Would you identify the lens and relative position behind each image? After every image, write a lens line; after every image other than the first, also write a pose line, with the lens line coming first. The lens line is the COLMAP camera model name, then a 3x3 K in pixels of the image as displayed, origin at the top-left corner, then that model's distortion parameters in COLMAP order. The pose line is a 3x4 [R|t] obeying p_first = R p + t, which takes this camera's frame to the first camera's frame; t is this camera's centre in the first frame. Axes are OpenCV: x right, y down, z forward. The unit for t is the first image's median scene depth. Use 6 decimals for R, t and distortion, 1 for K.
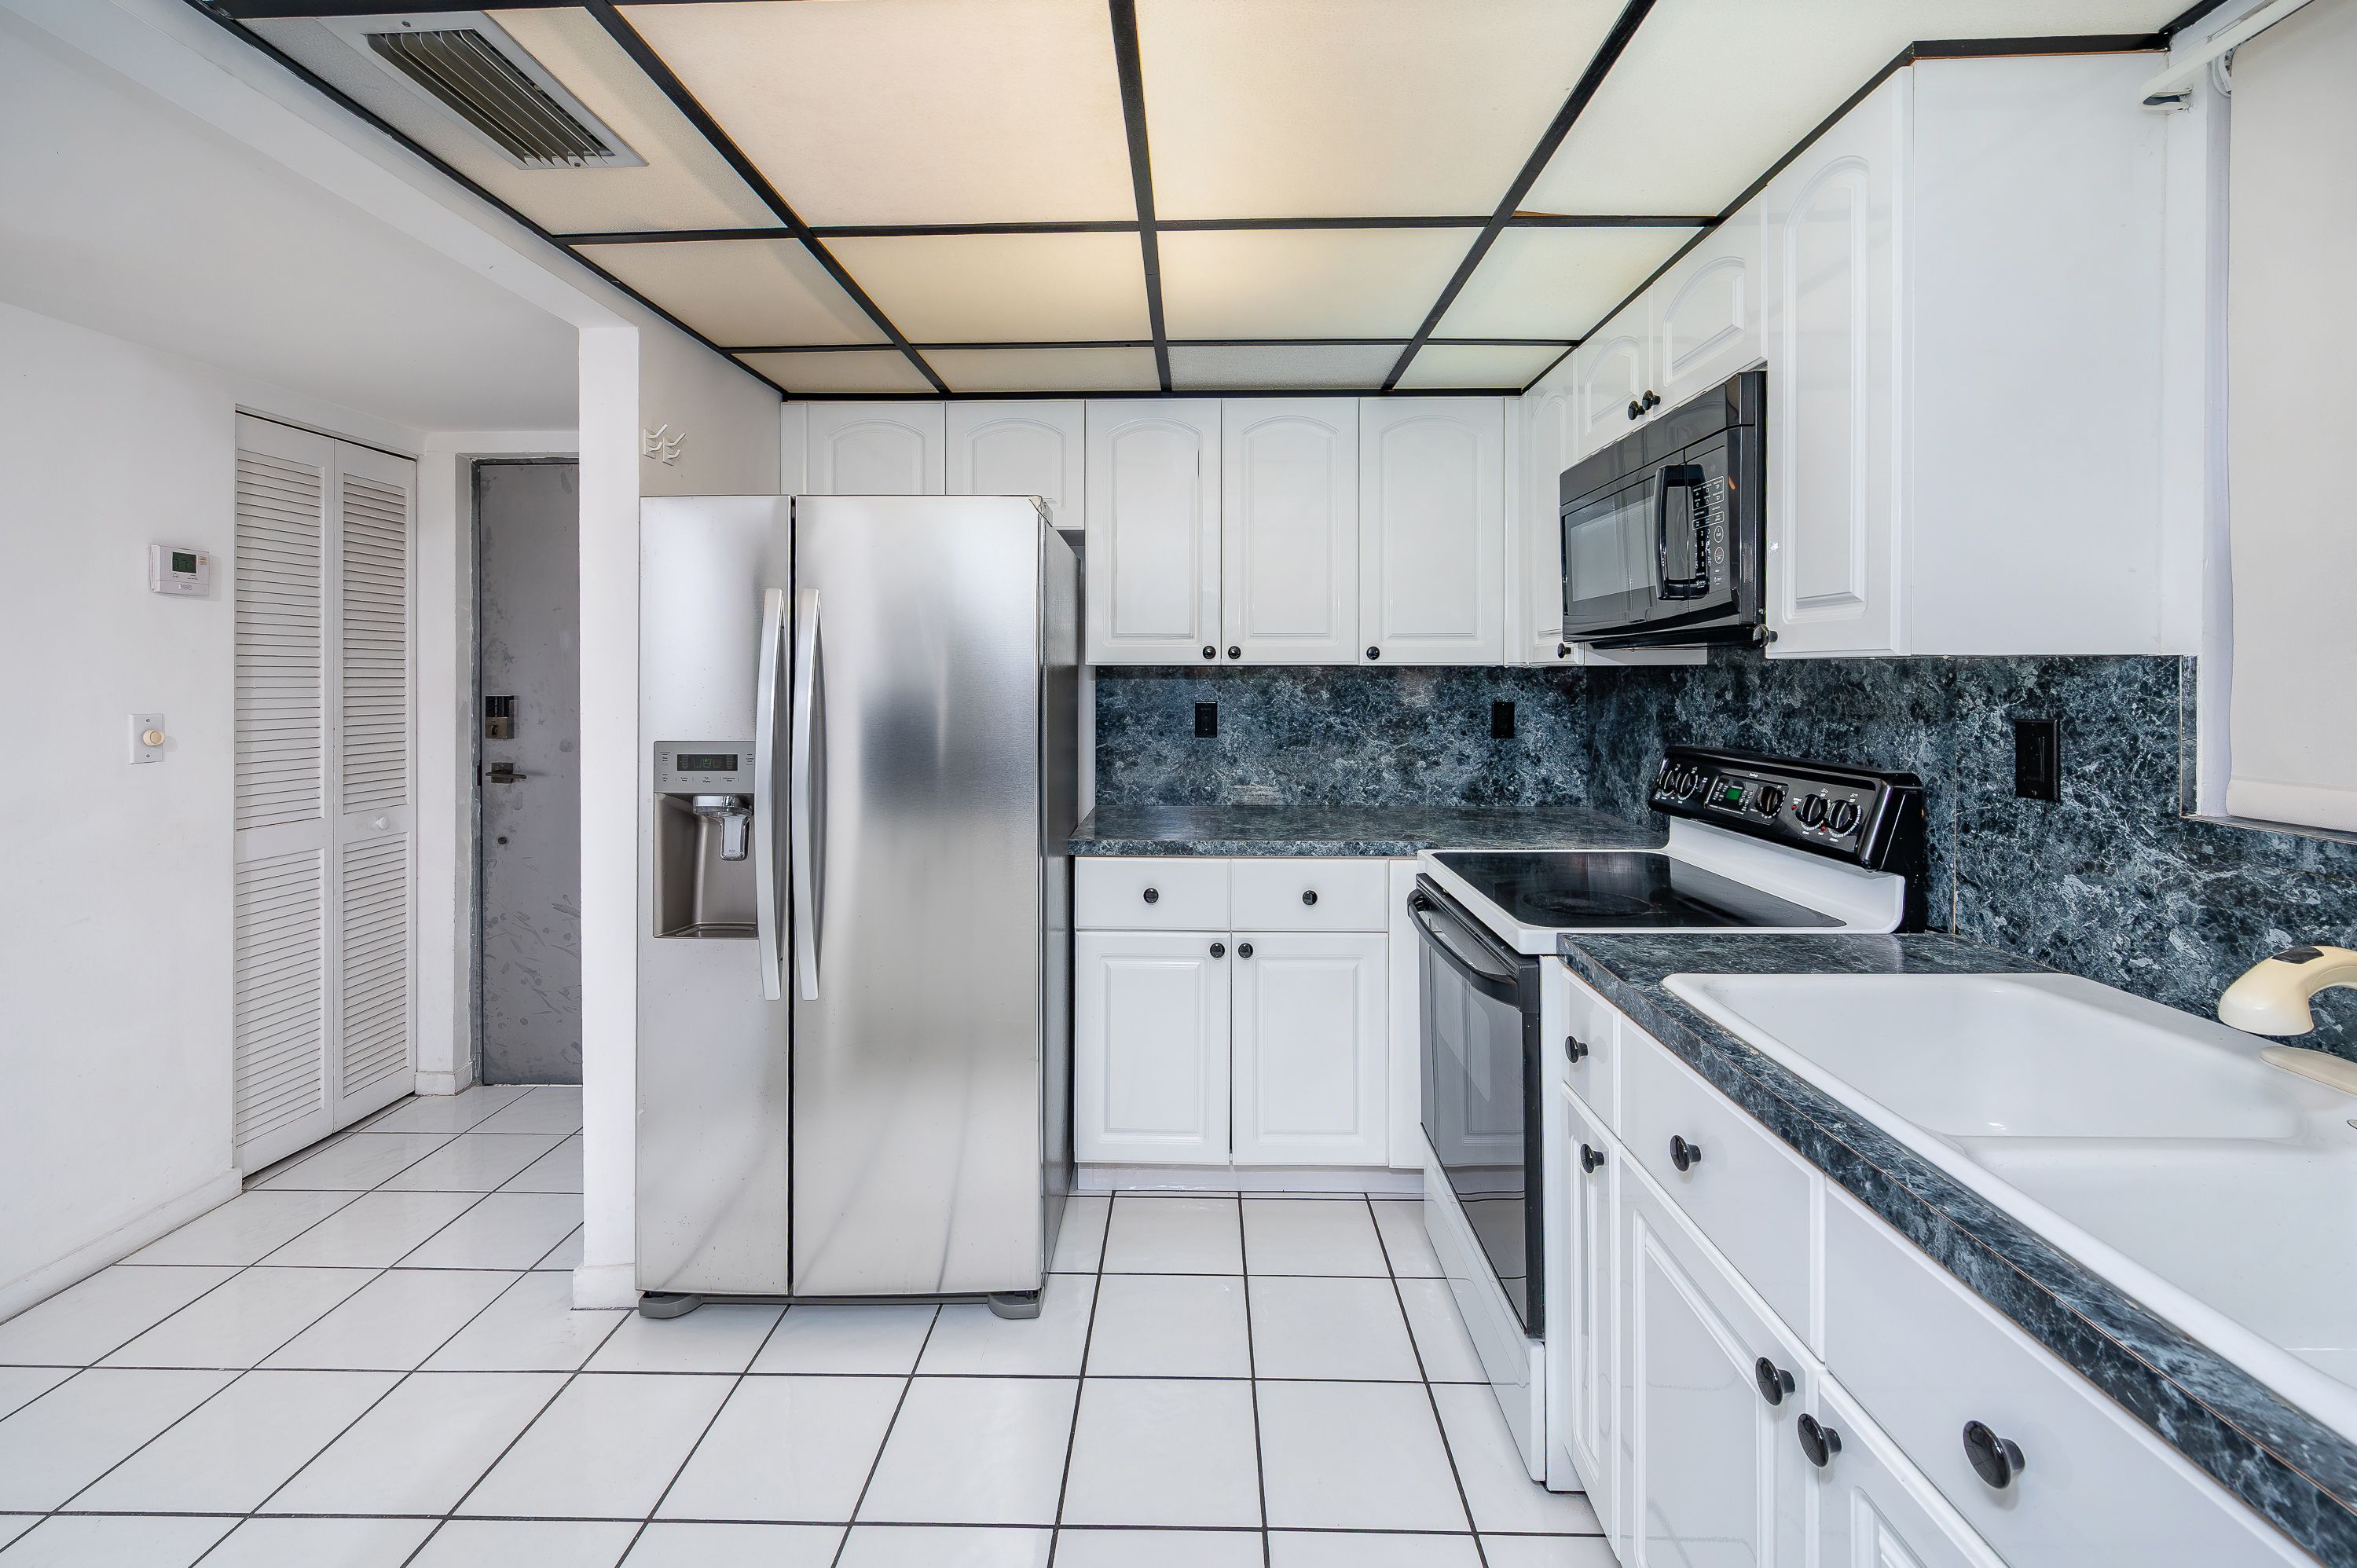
lens RADIAL K [[954.1, 0, 1172.1], [0, 954.1, 674.0], [0, 0, 1]] dist [0.004645, 0.000879]
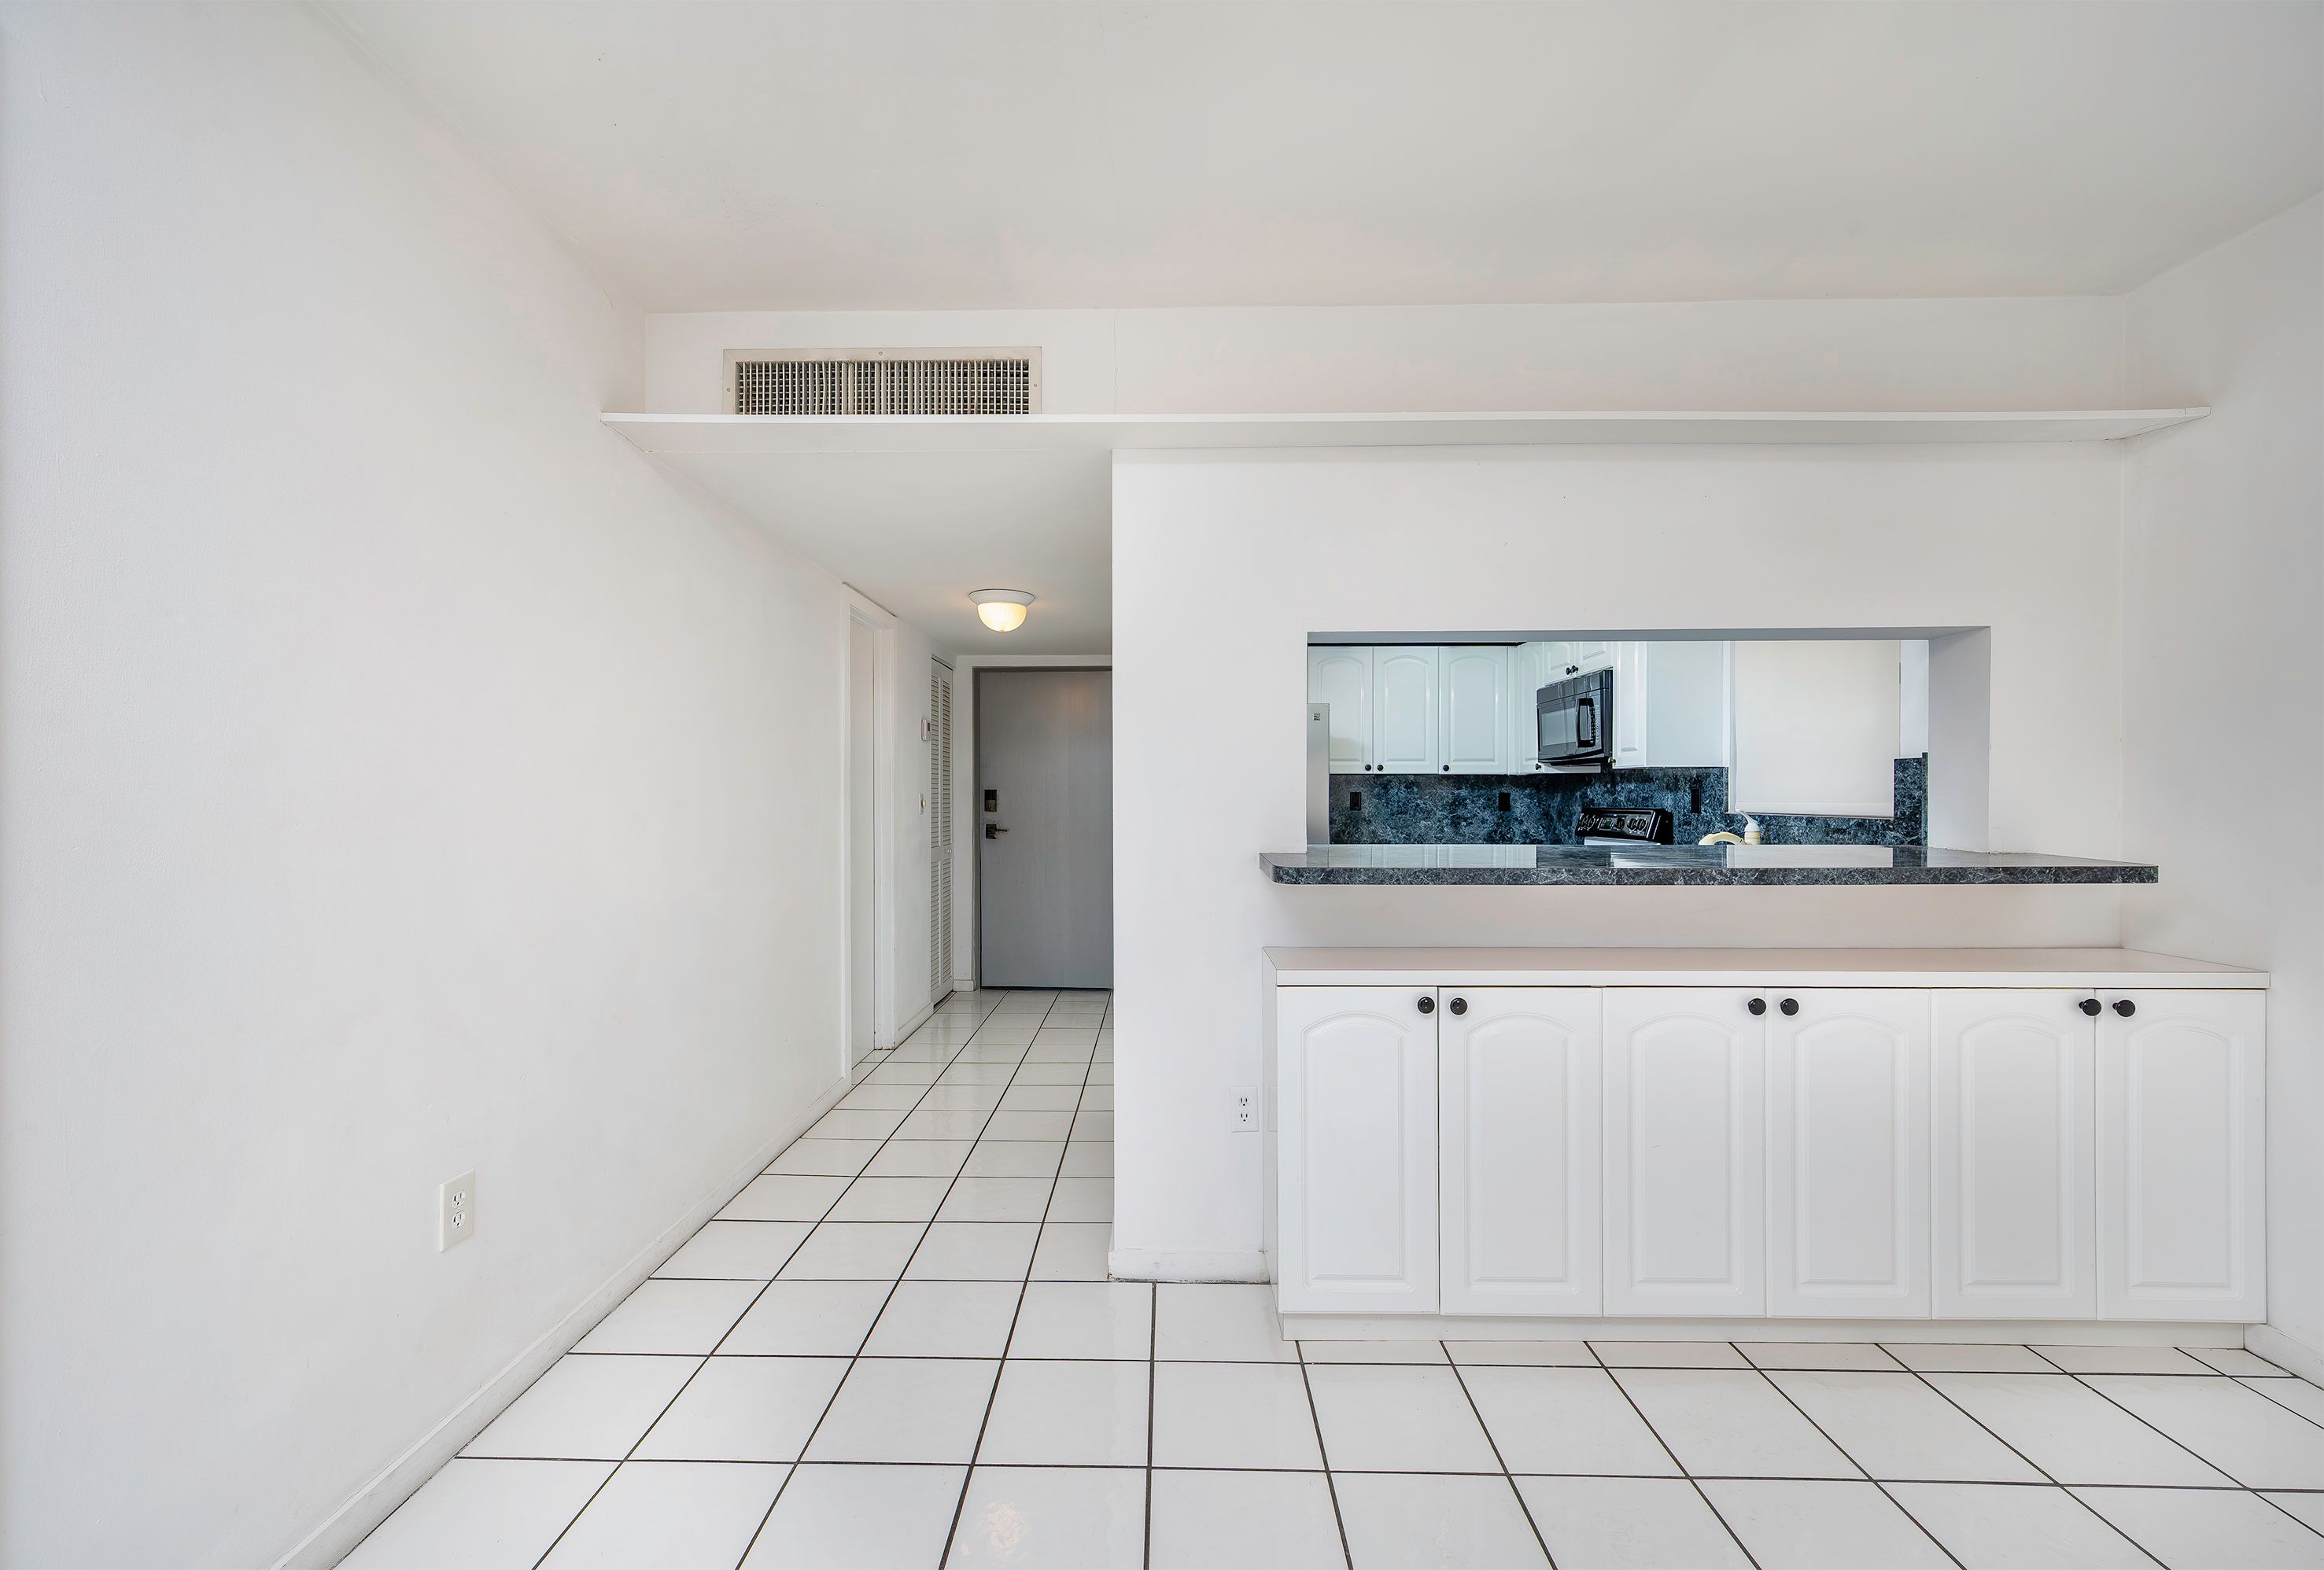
lens RADIAL K [[880.7, 0, 1153.7], [0, 880.7, 787.0], [0, 0, 1]] dist [-0.002007, -0.000118]
pose [[0.999971, 0.002032, 0.007282, -0.505010], [-0.001985, 0.999976, -0.006565, 0.038384], [-0.007295, 0.006551, 0.999952, -1.057218]]
